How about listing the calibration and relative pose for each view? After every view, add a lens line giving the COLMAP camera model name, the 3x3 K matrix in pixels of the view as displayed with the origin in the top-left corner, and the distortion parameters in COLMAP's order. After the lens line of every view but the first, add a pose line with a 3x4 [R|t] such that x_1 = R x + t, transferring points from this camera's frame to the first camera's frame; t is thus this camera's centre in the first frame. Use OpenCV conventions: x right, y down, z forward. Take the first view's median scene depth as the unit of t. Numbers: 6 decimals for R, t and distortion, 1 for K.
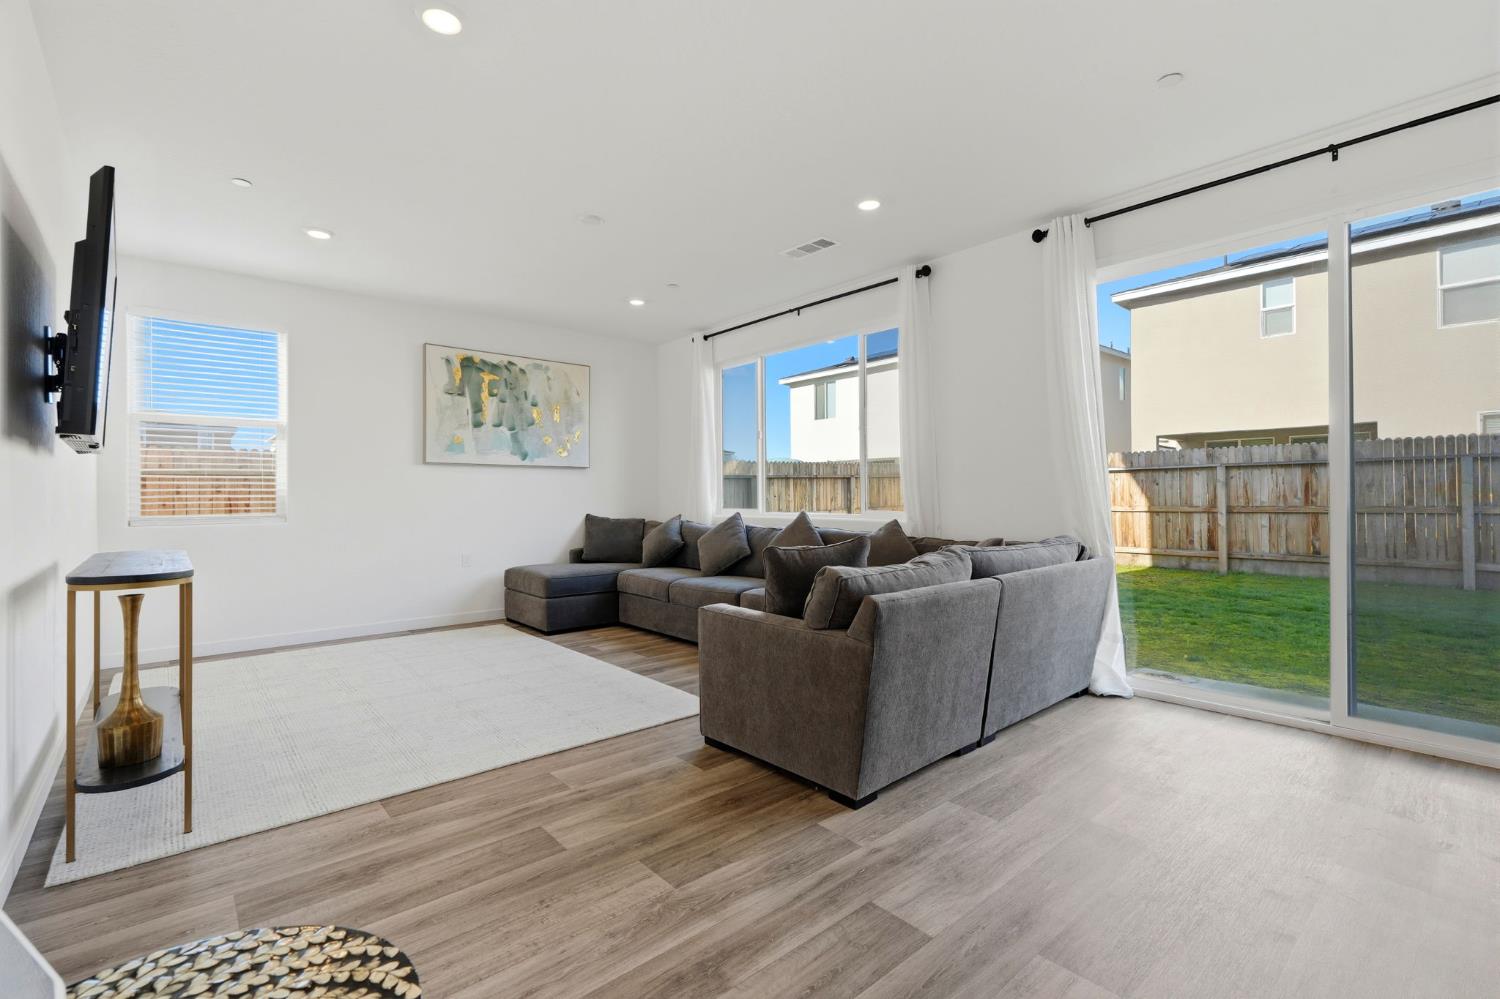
lens RADIAL K [[669.0, 0, 750.3], [0, 669.0, 495.8], [0, 0, 1]] dist [-0.002702, 0.000391]
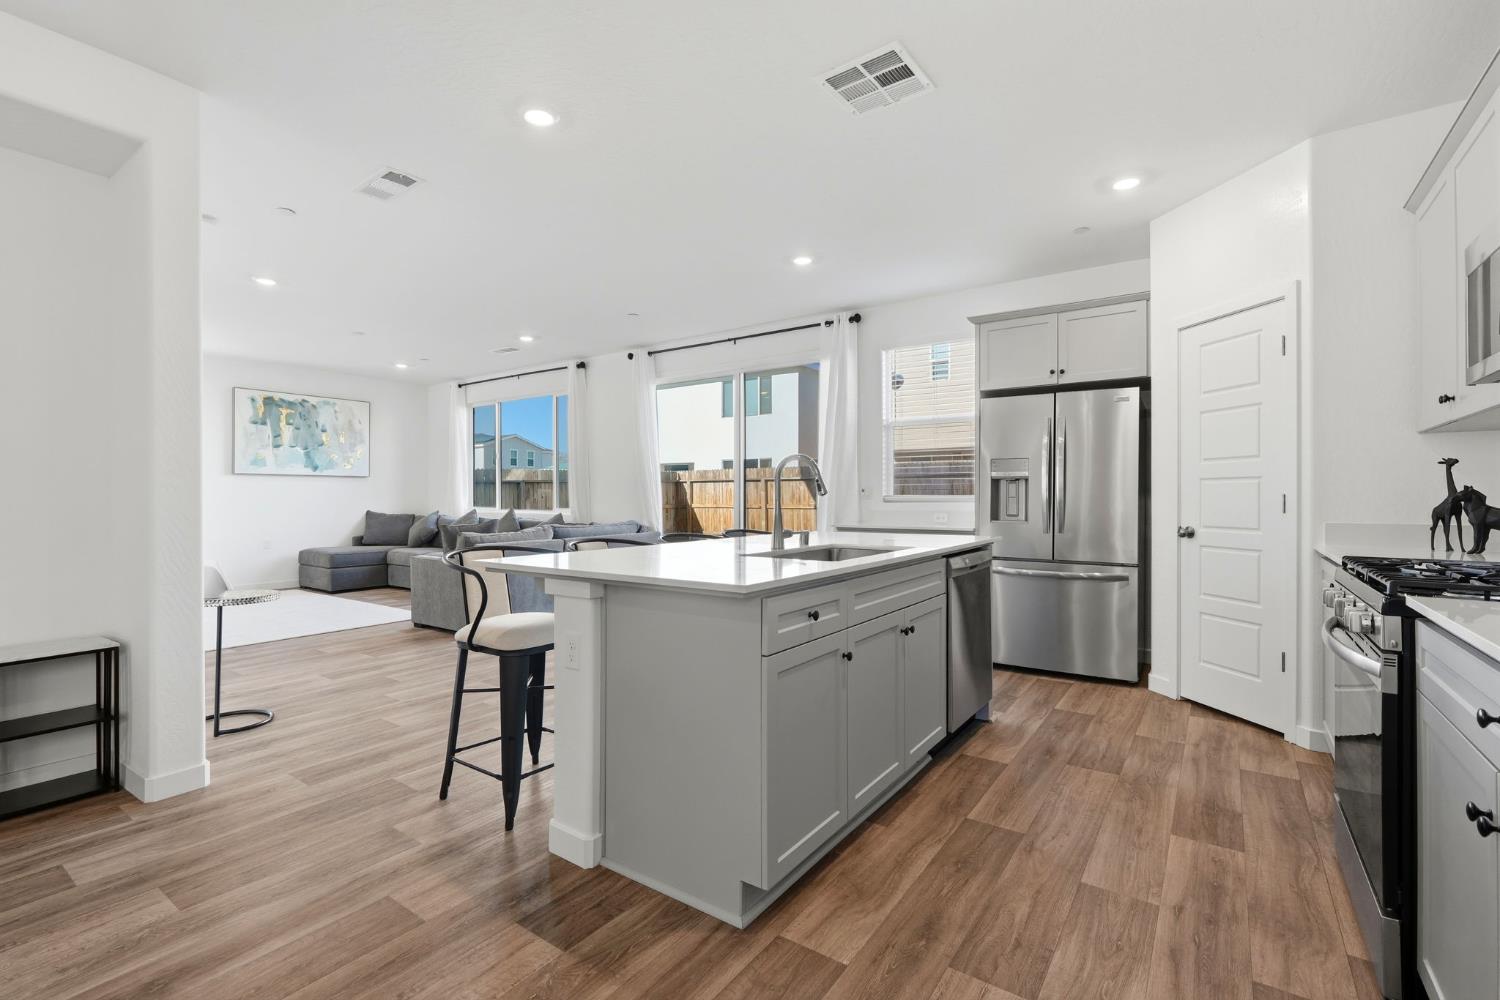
lens RADIAL K [[669.0, 0, 750.3], [0, 669.0, 496.3], [0, 0, 1]] dist [-0.002702, 0.000391]
pose [[0.971466, 0.003622, 0.237152, 0.211935], [-0.004079, 0.999991, 0.001435, -0.007821], [-0.237145, -0.002361, 0.971471, -0.564200]]
